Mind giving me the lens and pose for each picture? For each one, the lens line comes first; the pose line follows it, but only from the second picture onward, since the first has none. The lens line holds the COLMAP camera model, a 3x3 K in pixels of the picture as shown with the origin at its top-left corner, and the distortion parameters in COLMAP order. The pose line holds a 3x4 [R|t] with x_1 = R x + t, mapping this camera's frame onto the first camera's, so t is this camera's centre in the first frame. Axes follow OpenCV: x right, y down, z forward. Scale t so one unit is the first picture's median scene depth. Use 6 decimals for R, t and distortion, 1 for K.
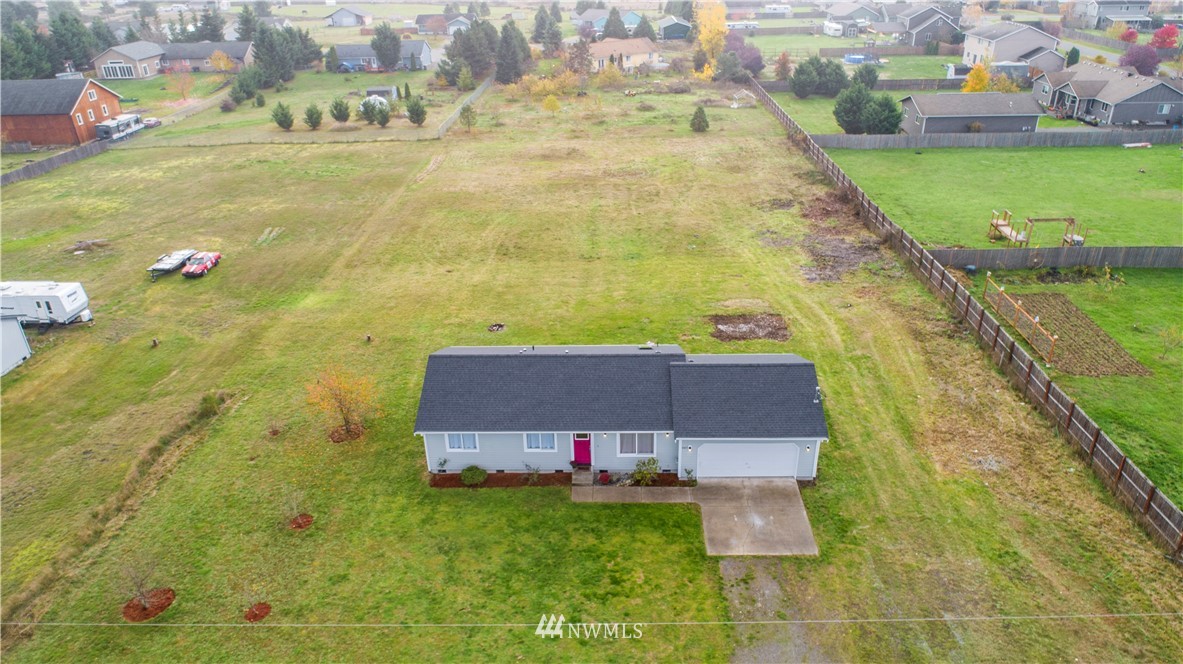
lens RADIAL K [[793.1, 0, 591.5], [0, 793.1, 332.0], [0, 0, 1]] dist [-0.017117, 0.006386]
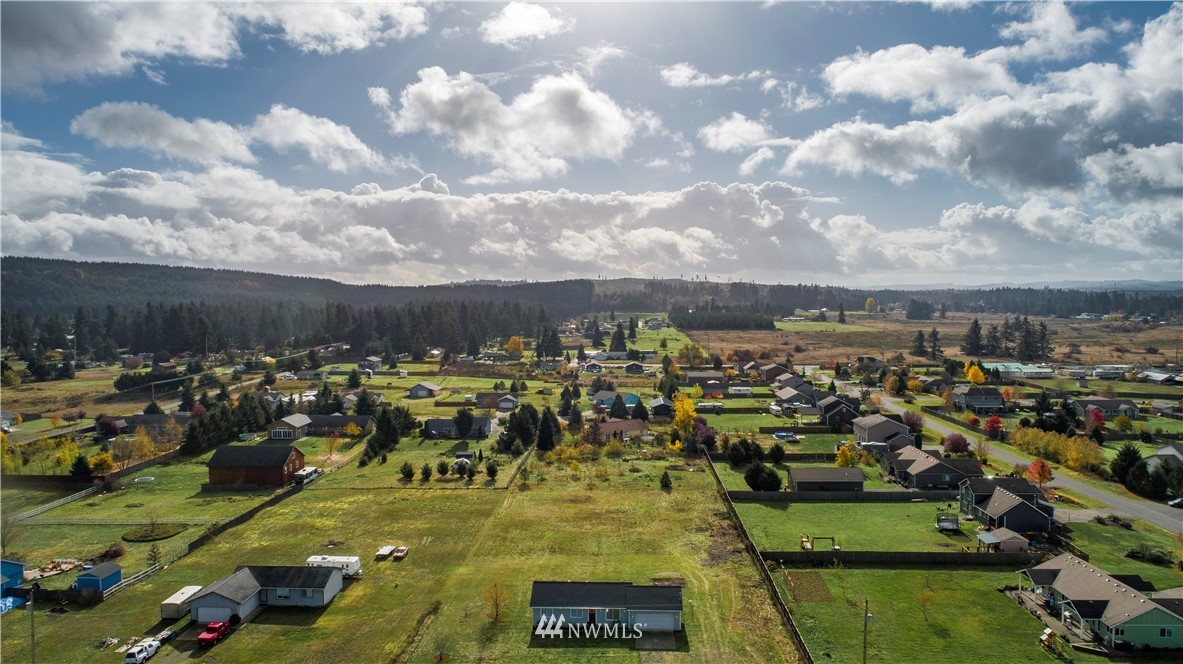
lens RADIAL K [[793.1, 0, 591.5], [0, 793.1, 332.0], [0, 0, 1]] dist [-0.017117, 0.006386]
pose [[0.999717, 0.016490, -0.017151, 0.008520], [-0.022044, 0.913226, -0.406856, 0.197631], [0.008954, 0.407119, 0.913331, -0.994693]]
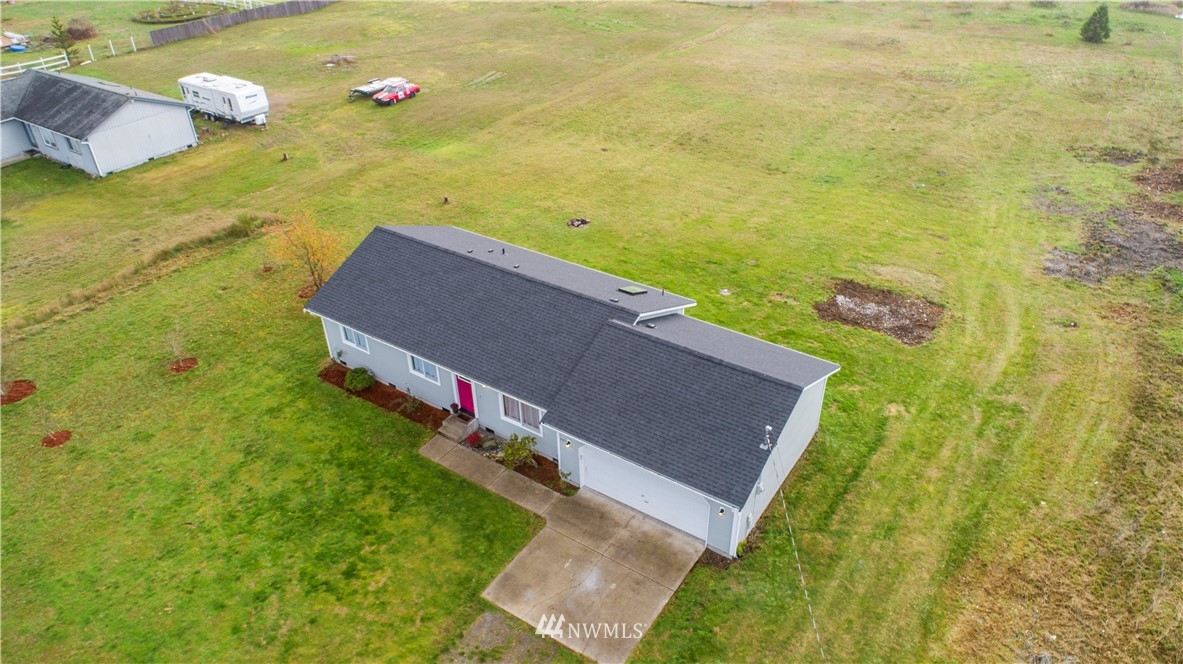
lens RADIAL K [[793.1, 0, 591.5], [0, 793.1, 332.0], [0, 0, 1]] dist [-0.017117, 0.006386]
pose [[0.847469, 0.298868, -0.438720, 0.226980], [-0.238270, 0.952684, 0.188733, -0.044708], [0.474368, -0.055411, 0.878581, 0.220884]]
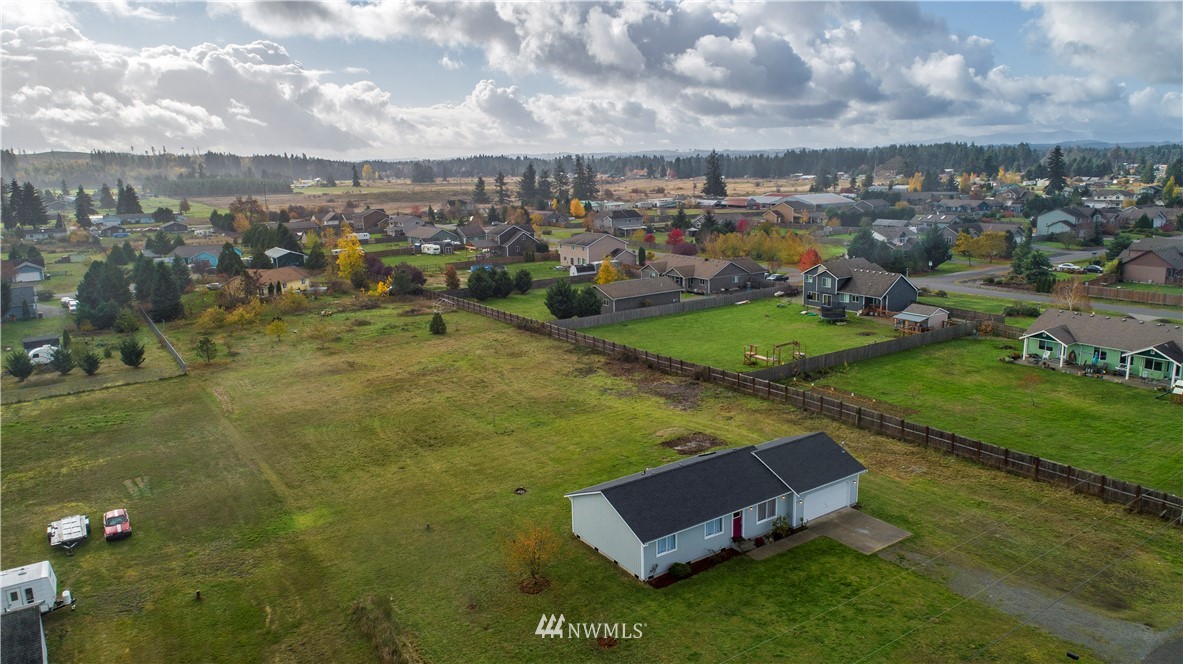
lens RADIAL K [[793.1, 0, 591.5], [0, 793.1, 332.0], [0, 0, 1]] dist [-0.017117, 0.006386]
pose [[0.813303, -0.118780, 0.569587, -0.516537], [0.266670, 0.946165, -0.183463, 0.011217], [-0.517132, 0.301103, 0.801194, -0.015951]]
